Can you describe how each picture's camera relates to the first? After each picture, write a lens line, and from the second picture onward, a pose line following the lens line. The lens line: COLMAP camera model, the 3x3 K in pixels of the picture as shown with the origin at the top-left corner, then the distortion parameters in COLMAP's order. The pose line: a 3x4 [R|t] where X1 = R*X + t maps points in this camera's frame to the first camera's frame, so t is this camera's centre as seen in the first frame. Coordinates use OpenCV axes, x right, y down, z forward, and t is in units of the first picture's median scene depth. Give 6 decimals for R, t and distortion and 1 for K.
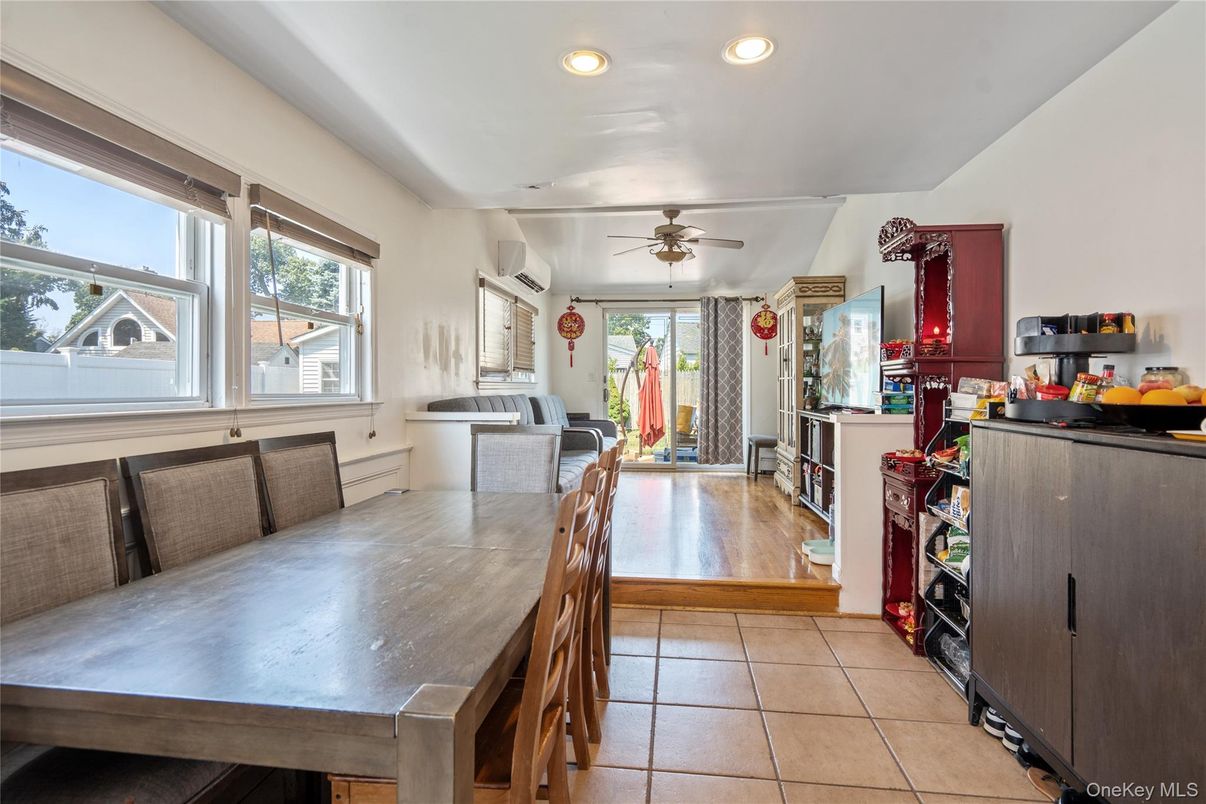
lens RADIAL K [[565.6, 0, 608.0], [0, 565.6, 389.3], [0, 0, 1]] dist [-0.000587, -0.000064]
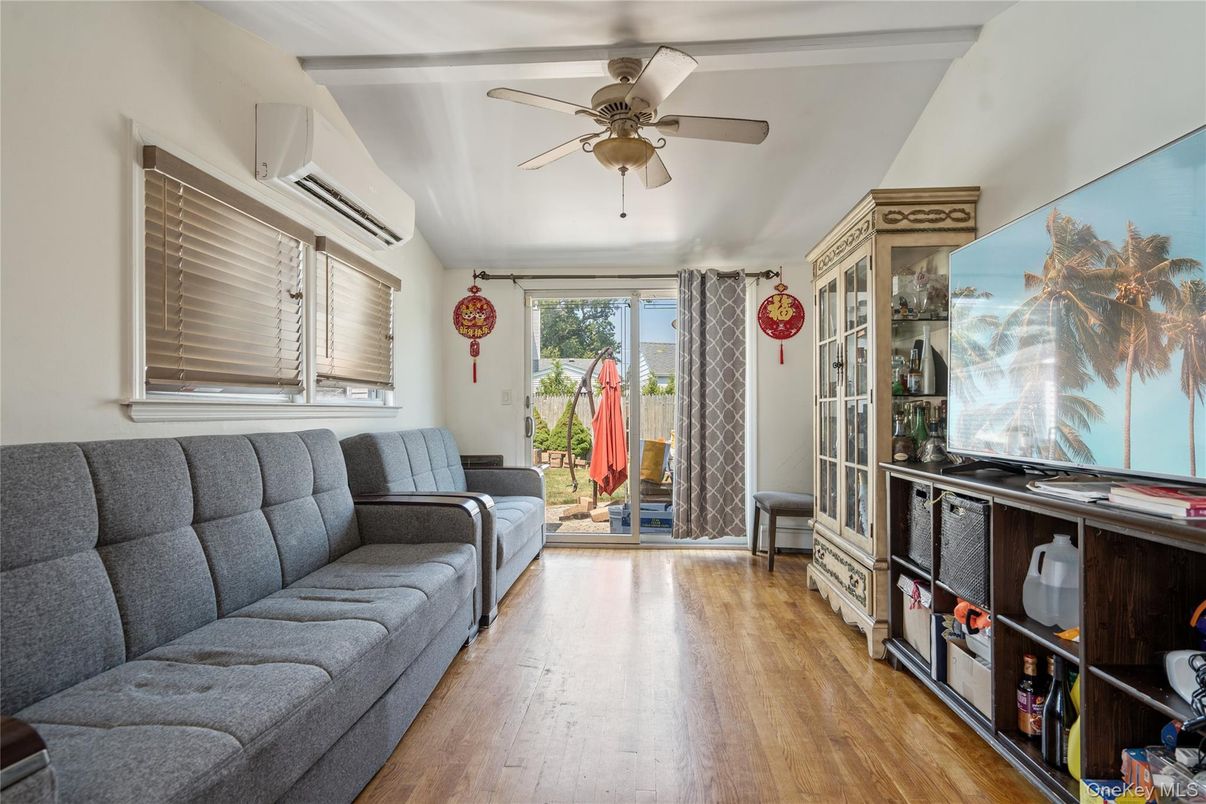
lens RADIAL K [[565.6, 0, 600.6], [0, 565.6, 411.6], [0, 0, 1]] dist [-0.000587, -0.000064]
pose [[0.999293, 0.002390, 0.037521, 0.054628], [-0.002112, 0.999970, -0.007450, -0.002500], [-0.037537, 0.007365, 0.999268, 0.379276]]
